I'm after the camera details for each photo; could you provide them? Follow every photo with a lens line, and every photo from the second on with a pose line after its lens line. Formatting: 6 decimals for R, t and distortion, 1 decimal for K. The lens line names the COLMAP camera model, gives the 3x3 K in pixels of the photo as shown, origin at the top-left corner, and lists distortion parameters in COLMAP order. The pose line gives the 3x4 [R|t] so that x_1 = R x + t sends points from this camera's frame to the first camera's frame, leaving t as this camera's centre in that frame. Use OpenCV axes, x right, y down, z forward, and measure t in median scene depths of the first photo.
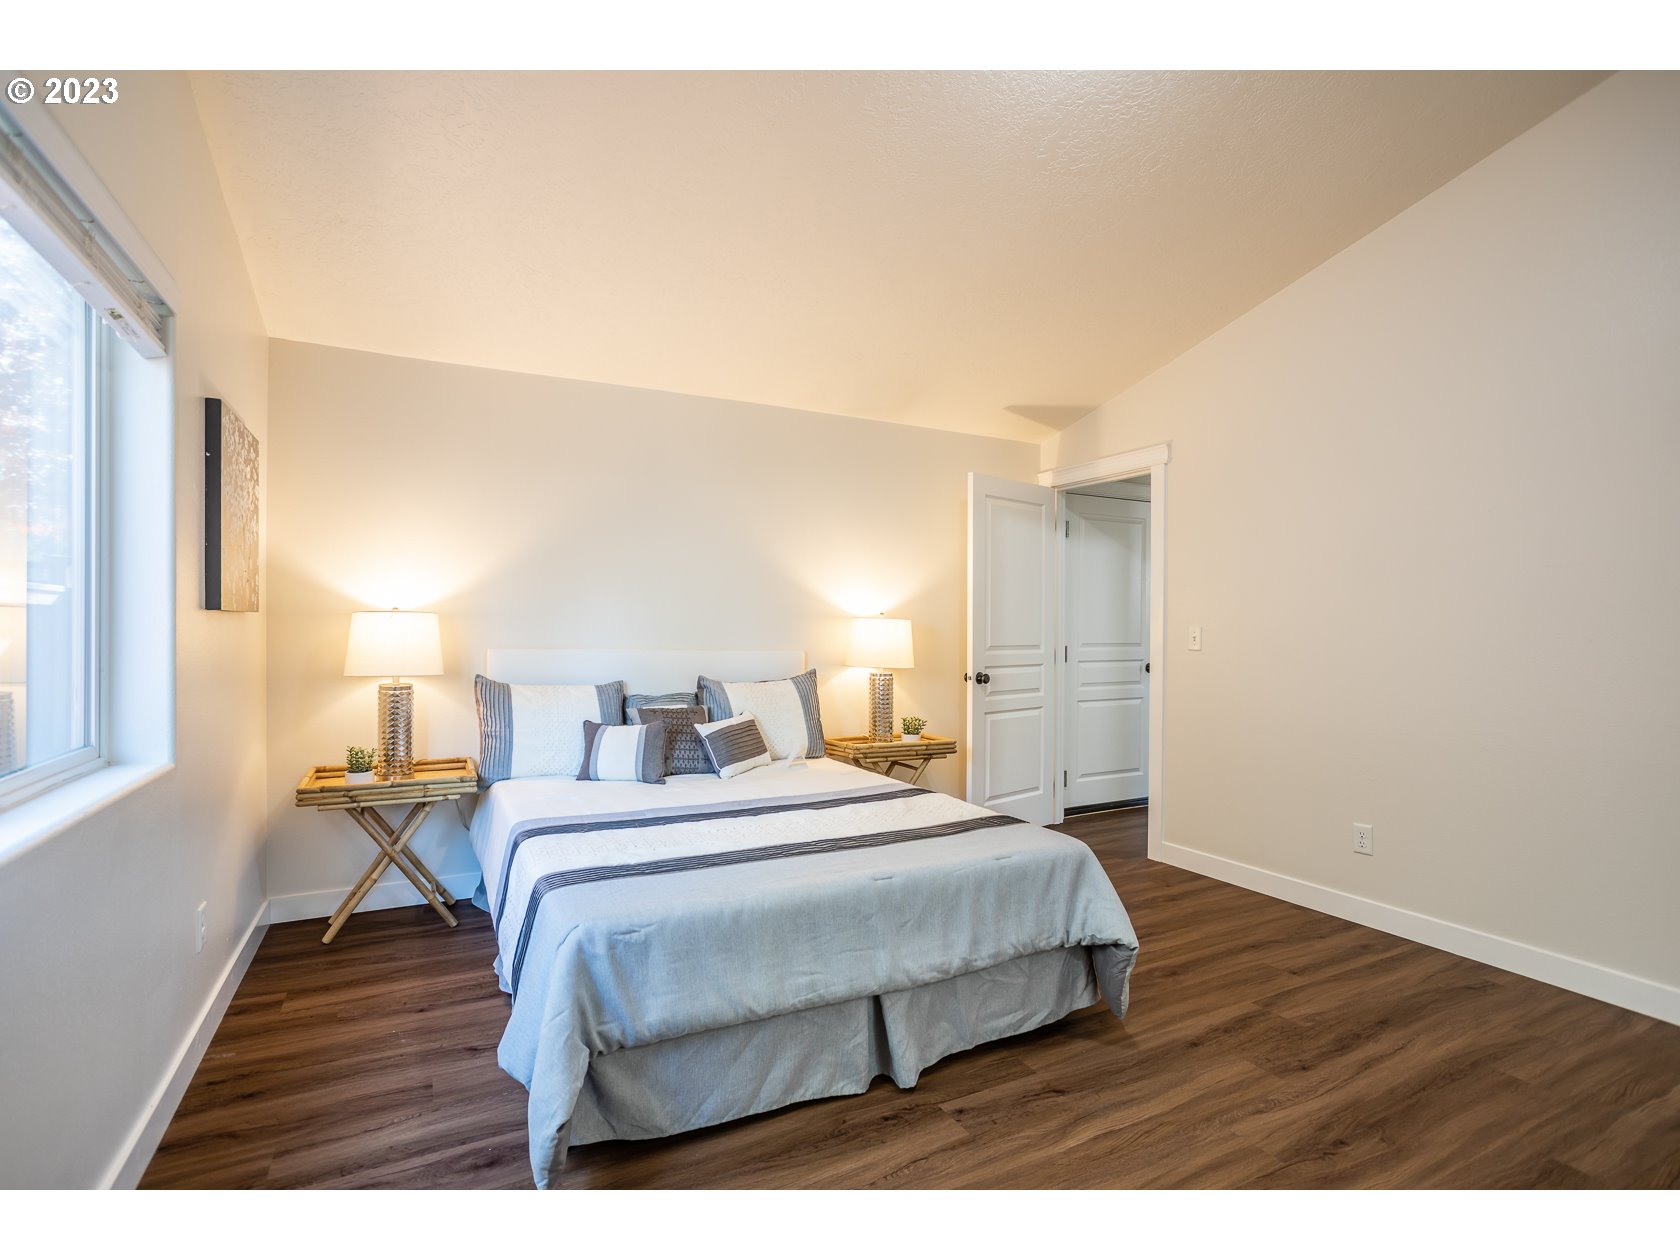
lens RADIAL K [[808.1, 0, 840.0], [0, 808.1, 630.0], [0, 0, 1]] dist [-0.000456, 0.000054]
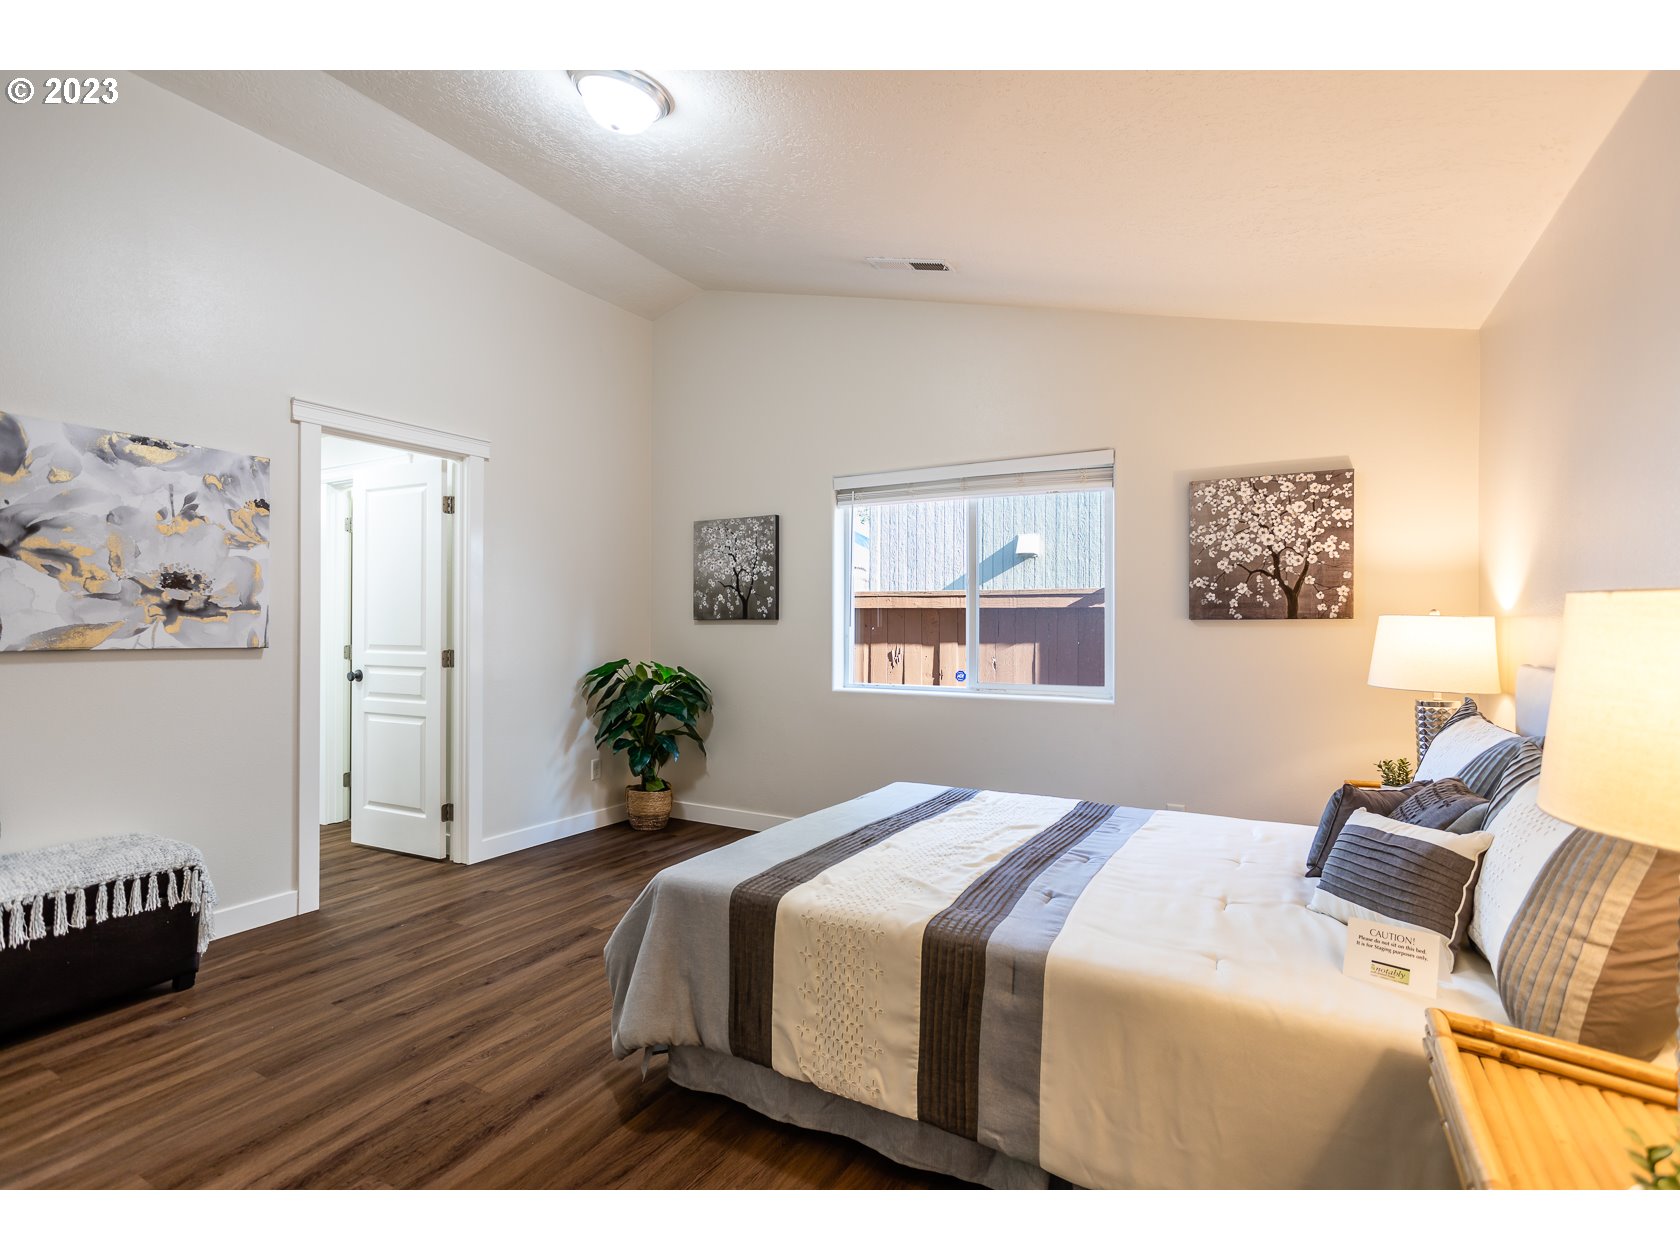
lens RADIAL K [[808.1, 0, 840.0], [0, 808.1, 630.0], [0, 0, 1]] dist [-0.000456, 0.000054]
pose [[-0.839877, -0.004708, -0.542756, 0.663435], [-0.004953, 0.999987, -0.001009, -0.006273], [0.542754, 0.001841, -0.839890, 1.984172]]
